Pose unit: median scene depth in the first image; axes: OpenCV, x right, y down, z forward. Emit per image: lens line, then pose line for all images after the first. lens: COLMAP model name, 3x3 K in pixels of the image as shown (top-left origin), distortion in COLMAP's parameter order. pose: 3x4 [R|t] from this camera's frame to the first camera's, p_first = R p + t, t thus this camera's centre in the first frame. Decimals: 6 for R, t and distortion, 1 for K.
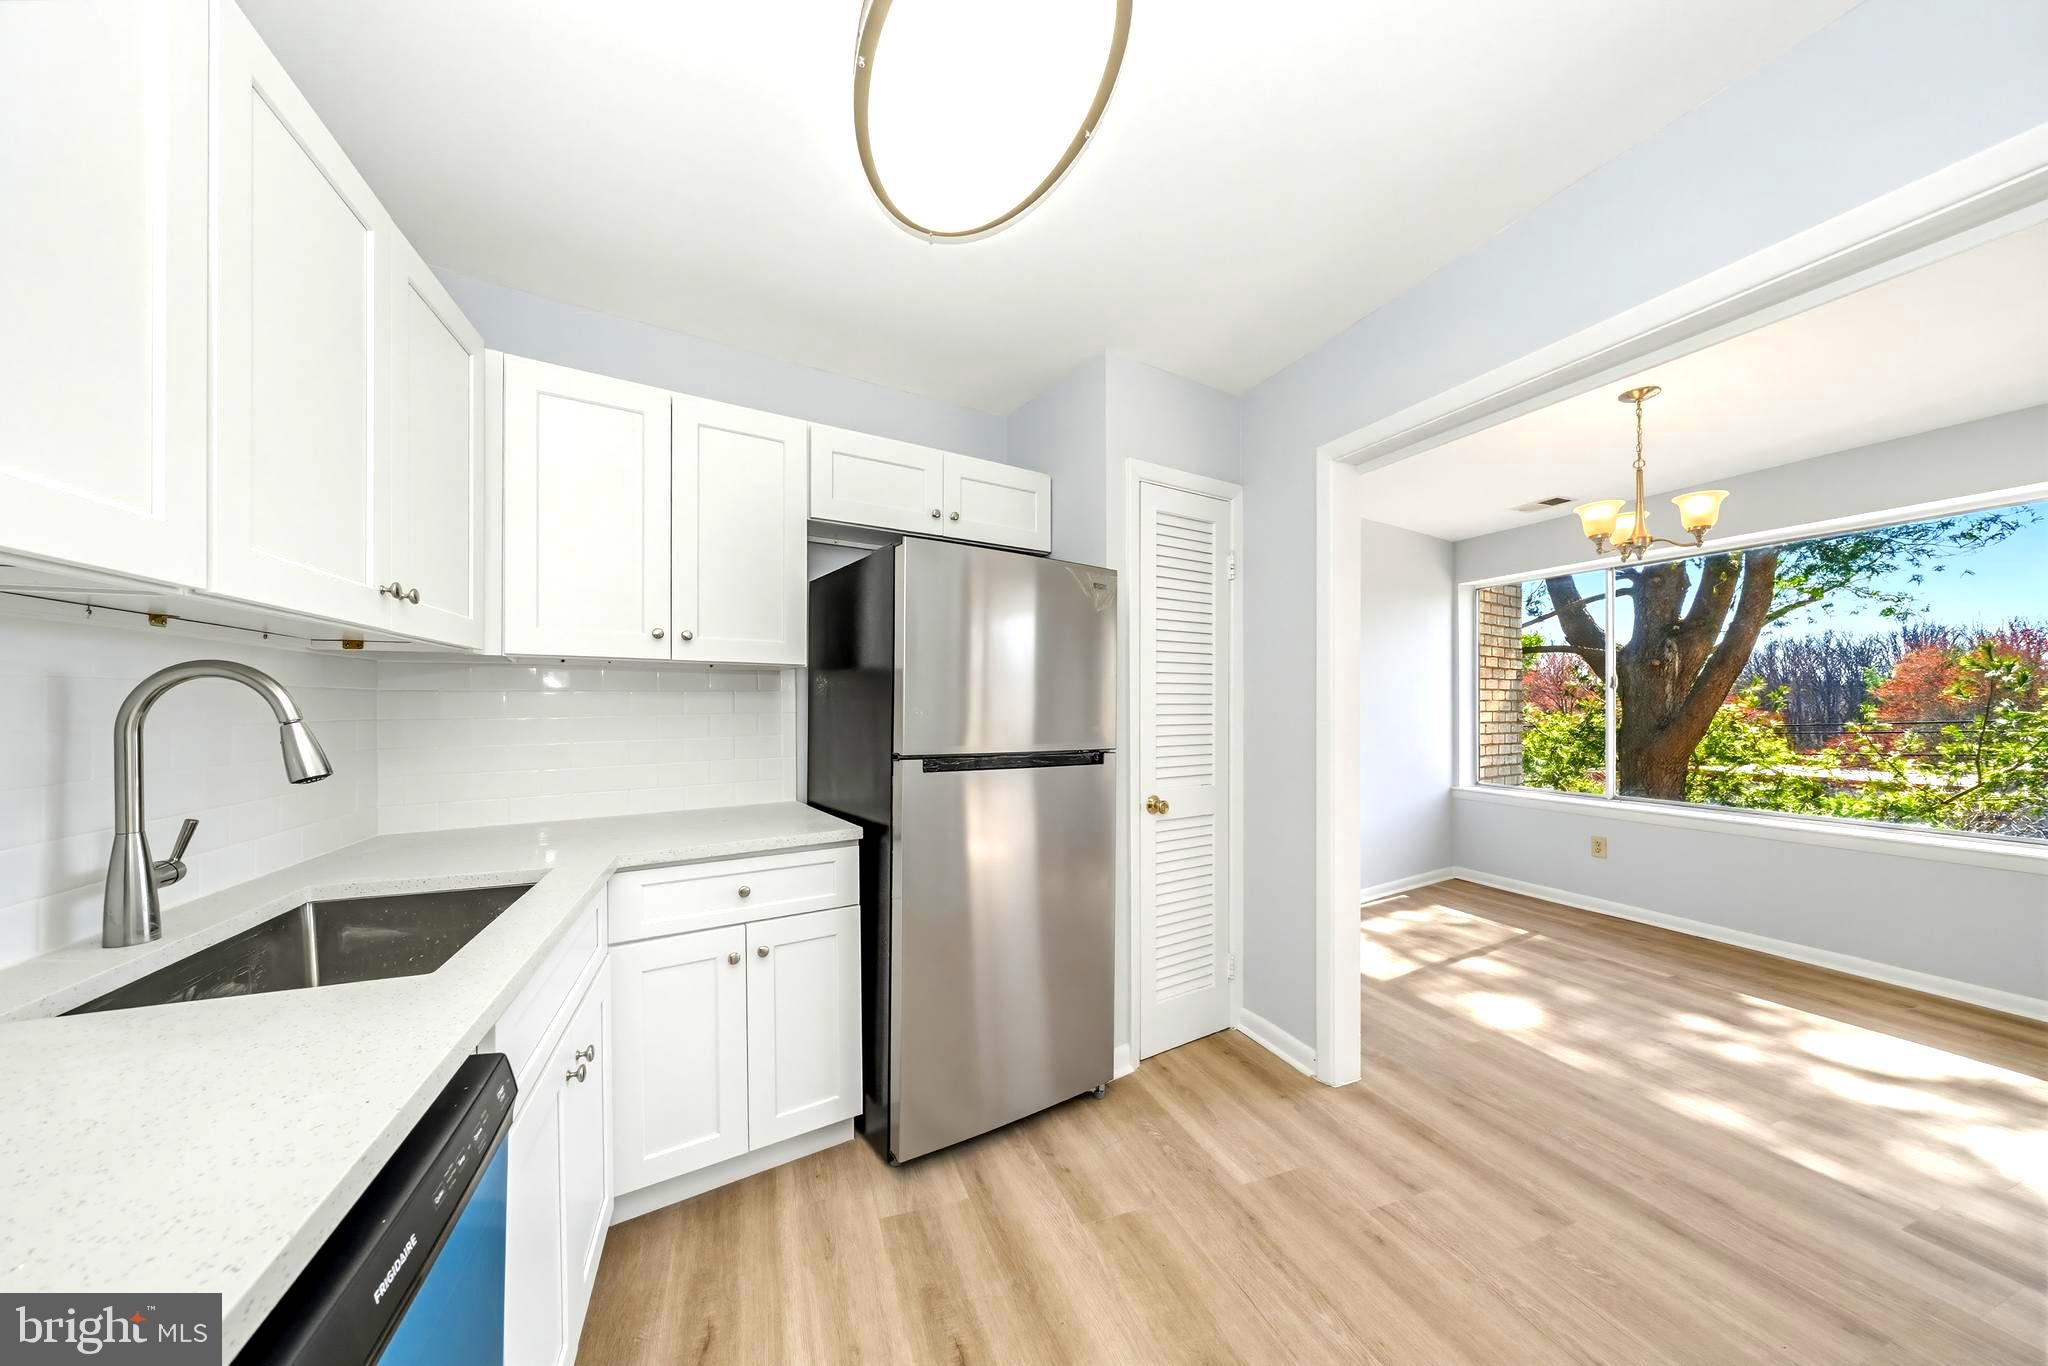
lens RADIAL K [[710.3, 0, 1021.0], [0, 710.3, 705.1], [0, 0, 1]] dist [-0.001065, -0.000339]
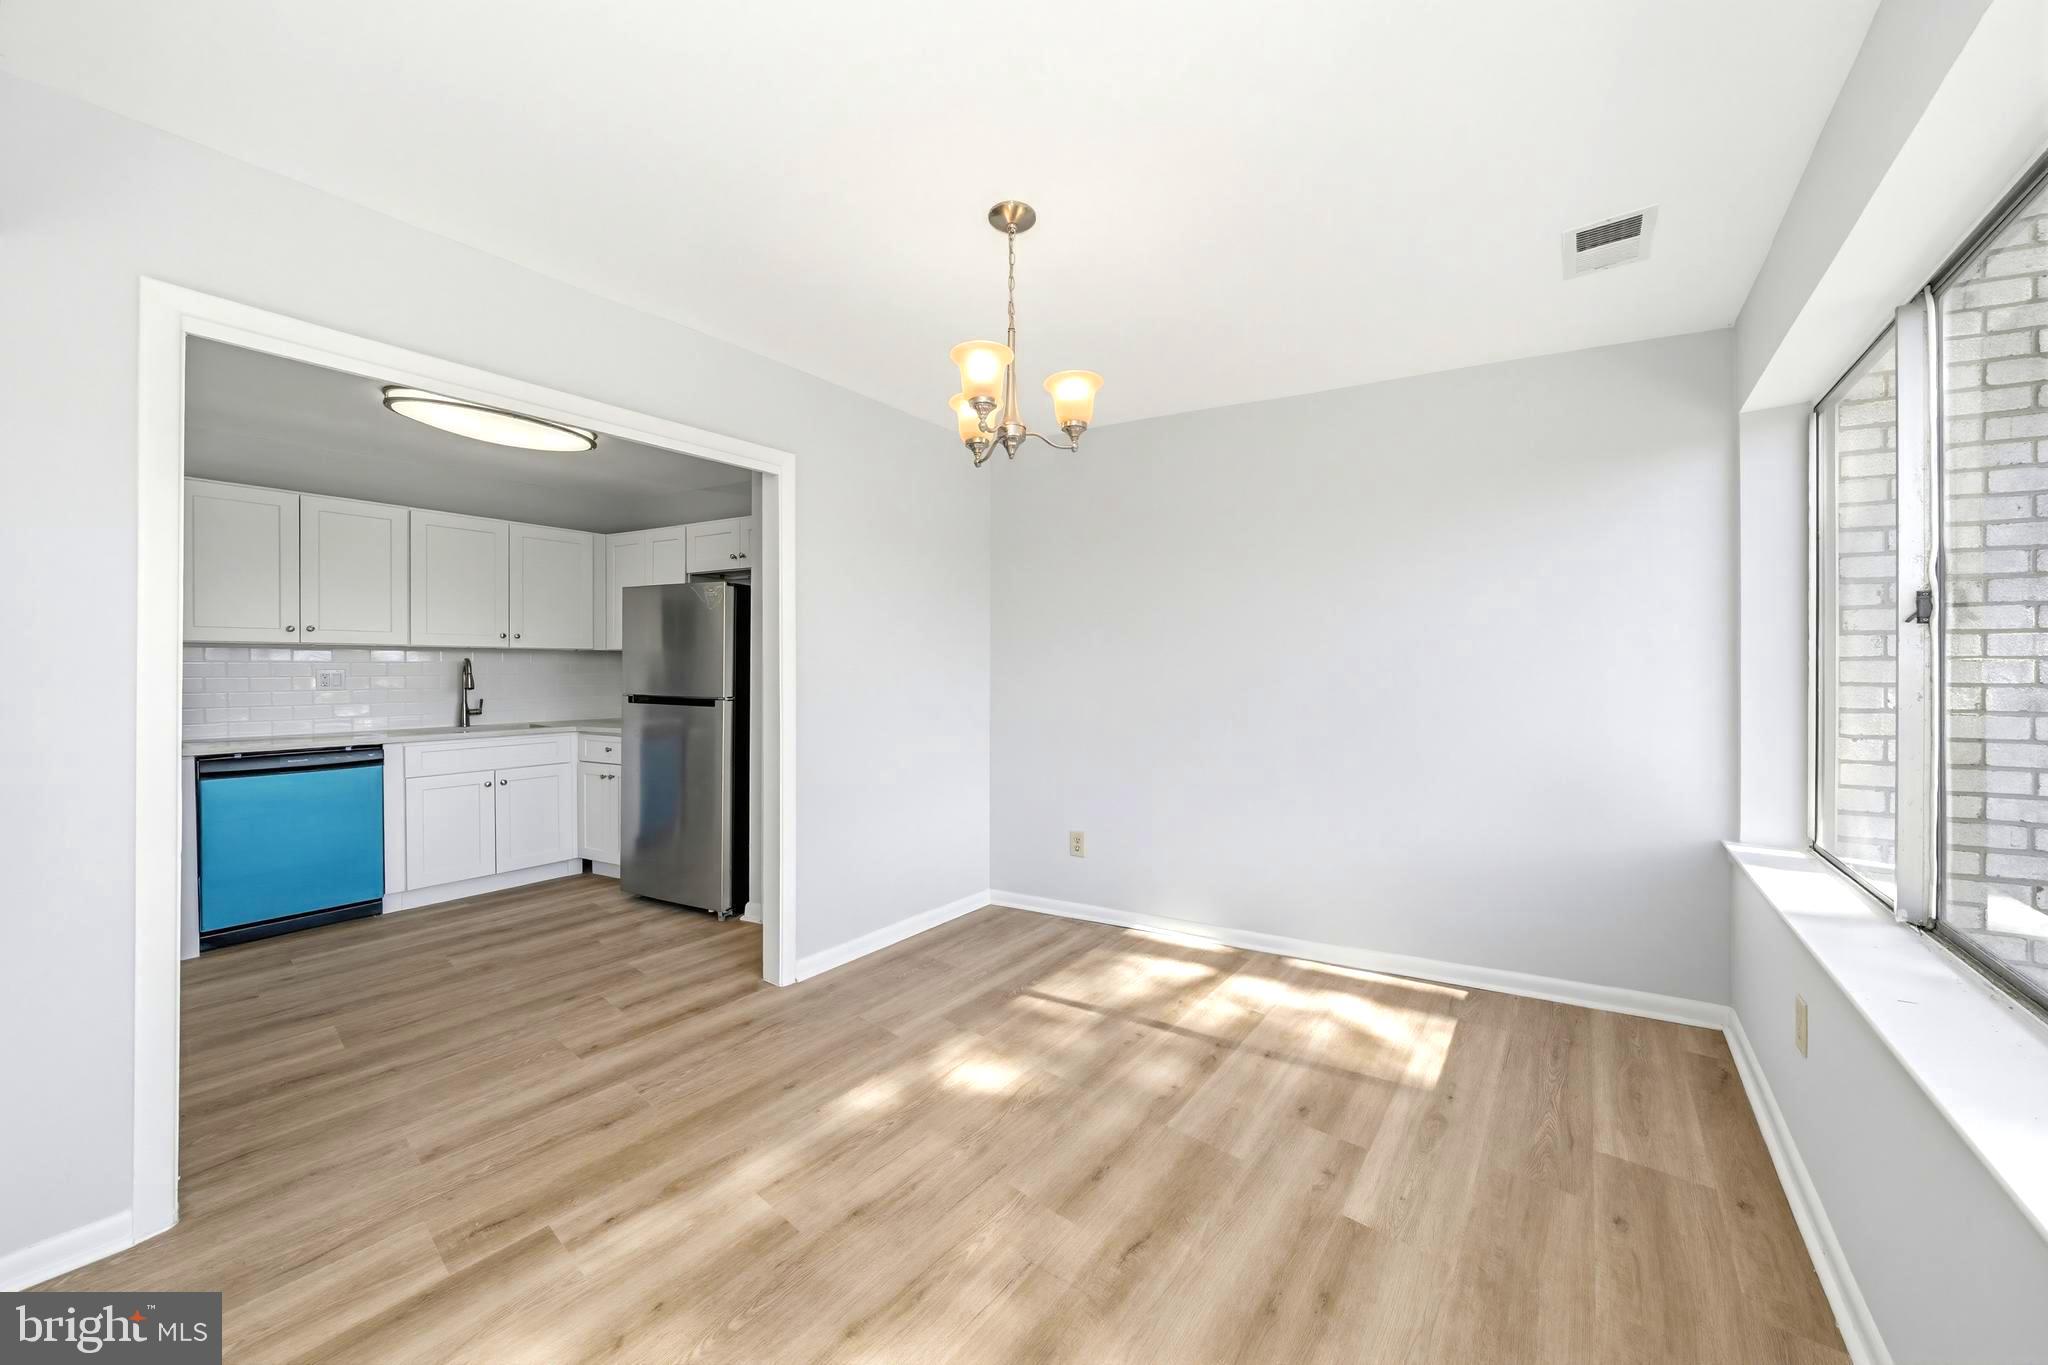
lens RADIAL K [[697.0, 0, 1016.2], [0, 697.0, 669.3], [0, 0, 1]] dist [-0.002002, -0.000113]
pose [[0.497897, -0.001964, -0.867234, 1.630613], [-0.000847, 0.999996, -0.002751, 0.004116], [0.867236, 0.002104, 0.497893, 0.744952]]
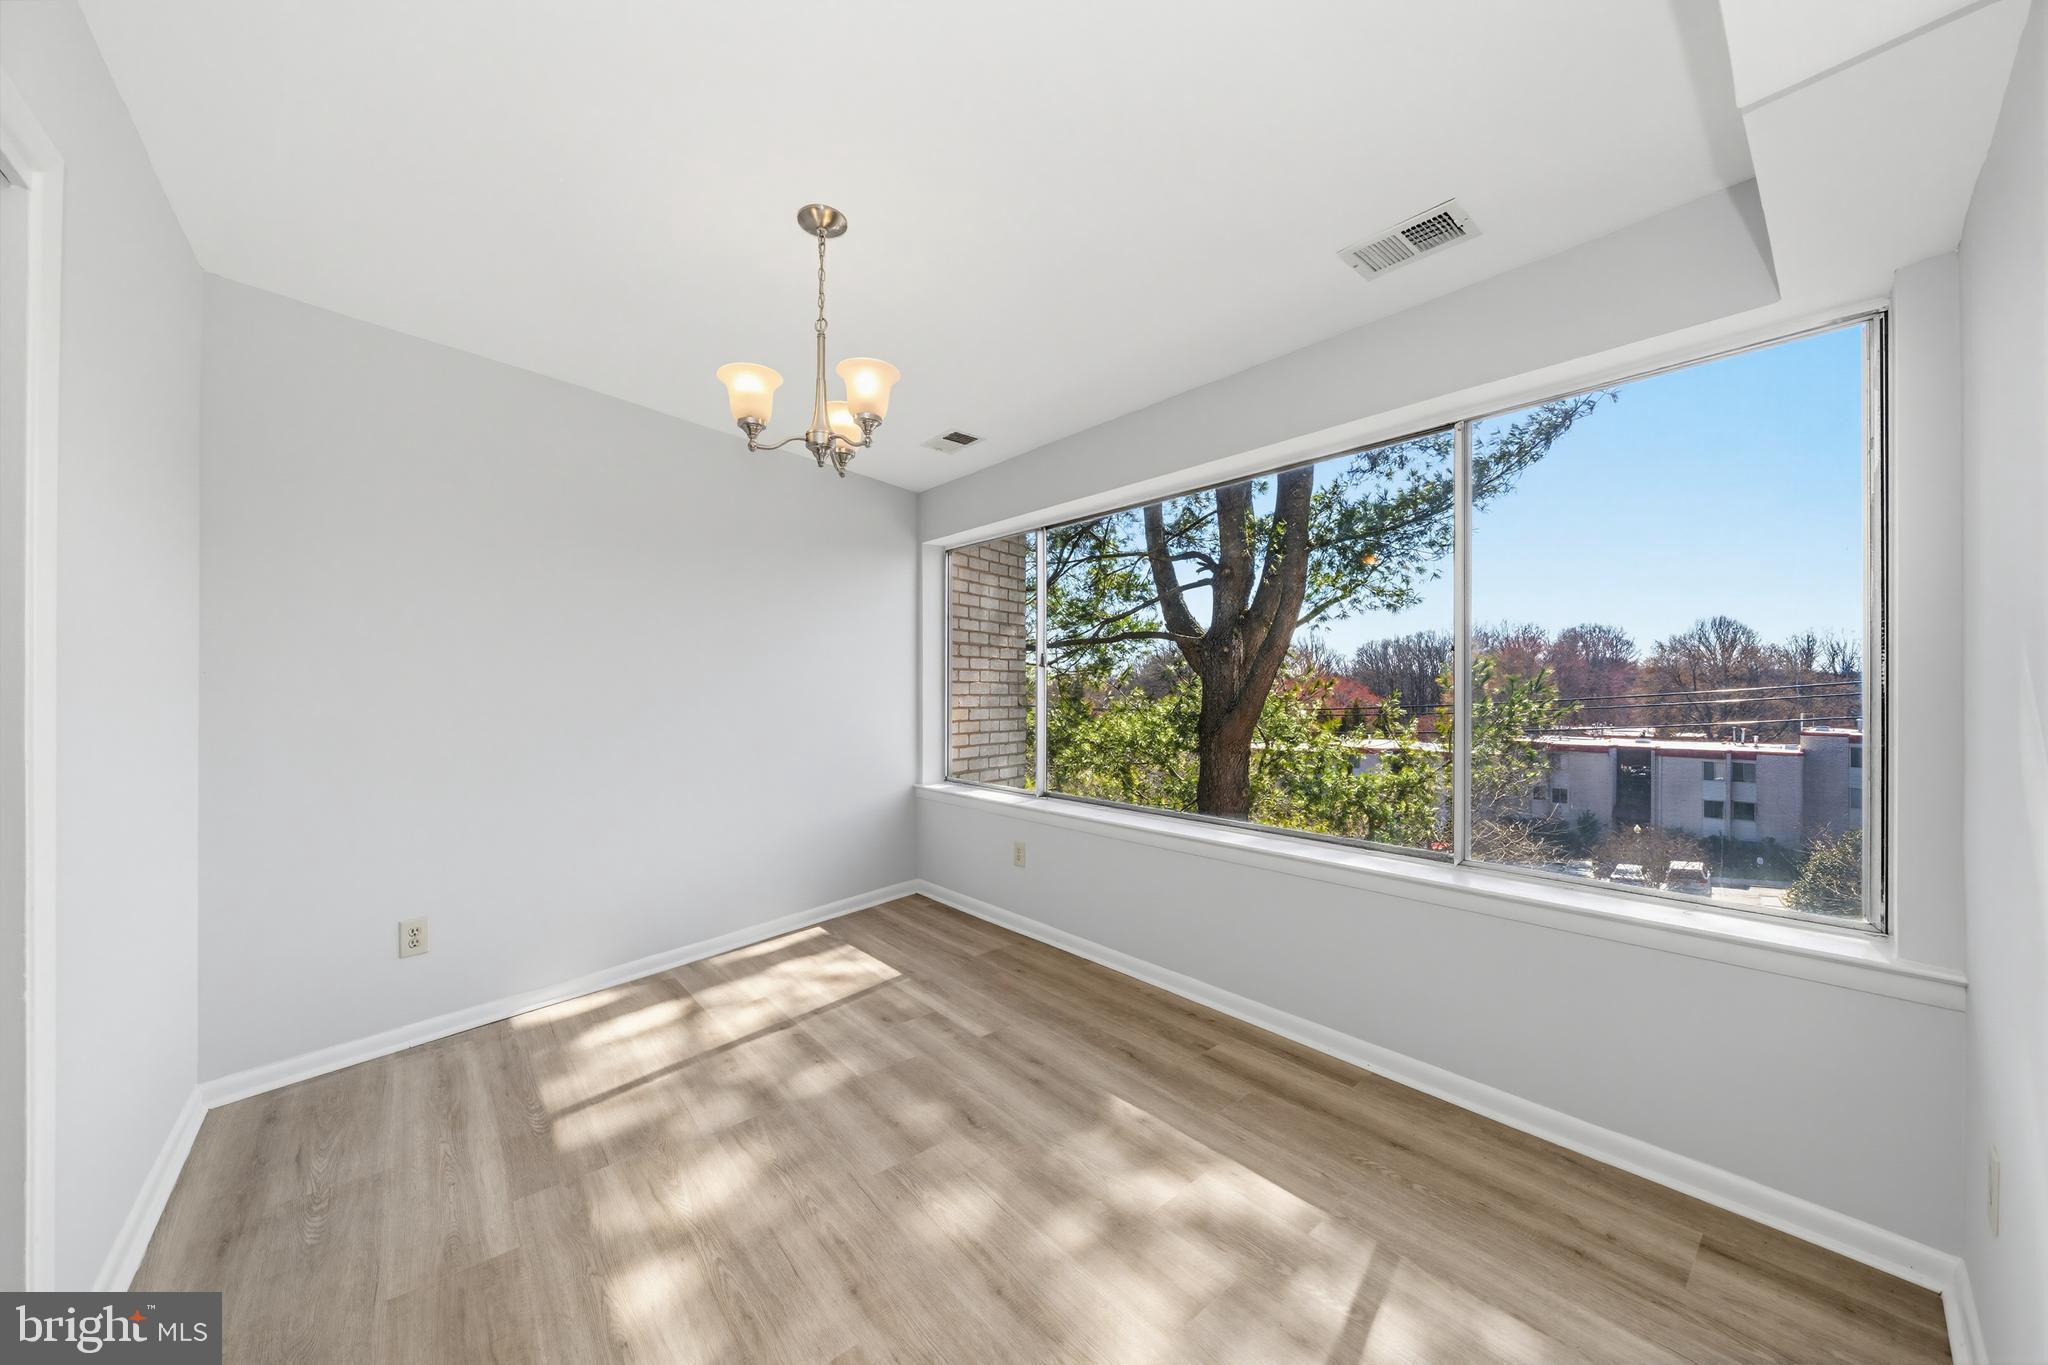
lens RADIAL K [[724.3, 0, 1018.0], [0, 724.3, 690.7], [0, 0, 1]] dist [-0.001522, -0.000167]
pose [[0.943954, 0.000970, 0.330076, 0.918339], [-0.000585, 0.999999, -0.001263, 0.010855], [-0.330077, 0.000999, 0.943953, 0.322442]]
